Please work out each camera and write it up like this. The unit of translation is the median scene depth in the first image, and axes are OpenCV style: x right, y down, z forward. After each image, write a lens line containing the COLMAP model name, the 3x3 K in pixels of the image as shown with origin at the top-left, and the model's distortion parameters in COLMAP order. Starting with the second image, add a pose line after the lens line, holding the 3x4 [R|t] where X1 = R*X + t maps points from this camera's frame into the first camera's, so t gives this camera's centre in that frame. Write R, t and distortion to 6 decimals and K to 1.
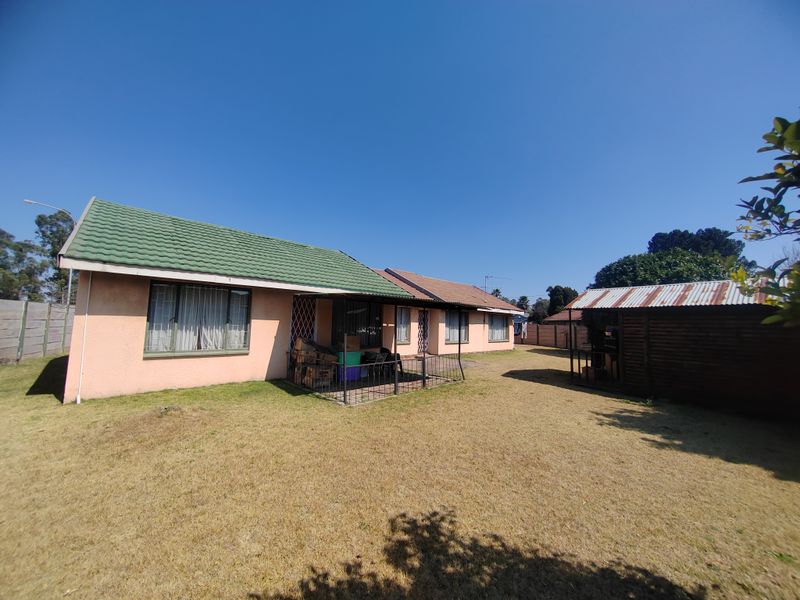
lens RADIAL K [[321.5, 0, 401.4], [0, 321.5, 294.7], [0, 0, 1]] dist [-0.009689, -0.000071]
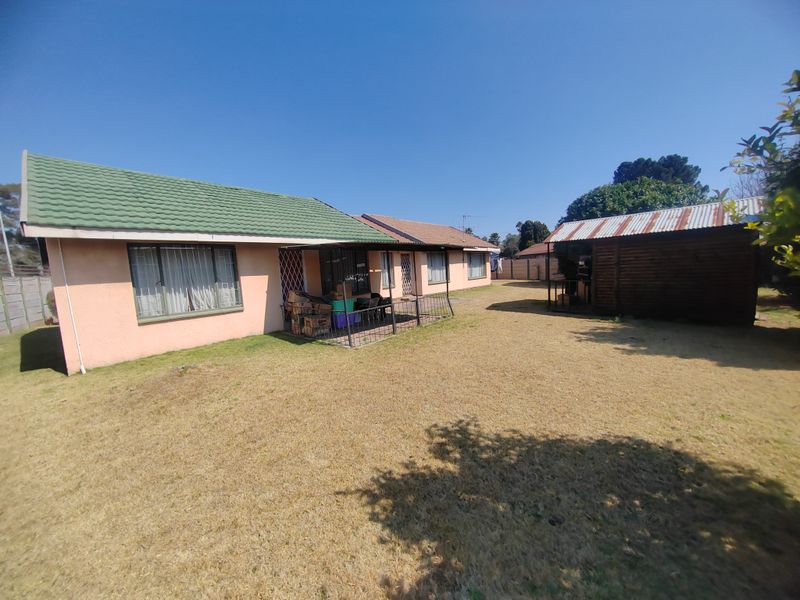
lens RADIAL K [[321.5, 0, 397.8], [0, 321.5, 304.5], [0, 0, 1]] dist [-0.009689, -0.000071]
pose [[0.992421, -0.087421, 0.086355, -0.102791], [0.068396, 0.976820, 0.202842, -0.006480], [-0.102086, -0.195398, 0.975396, -0.040387]]
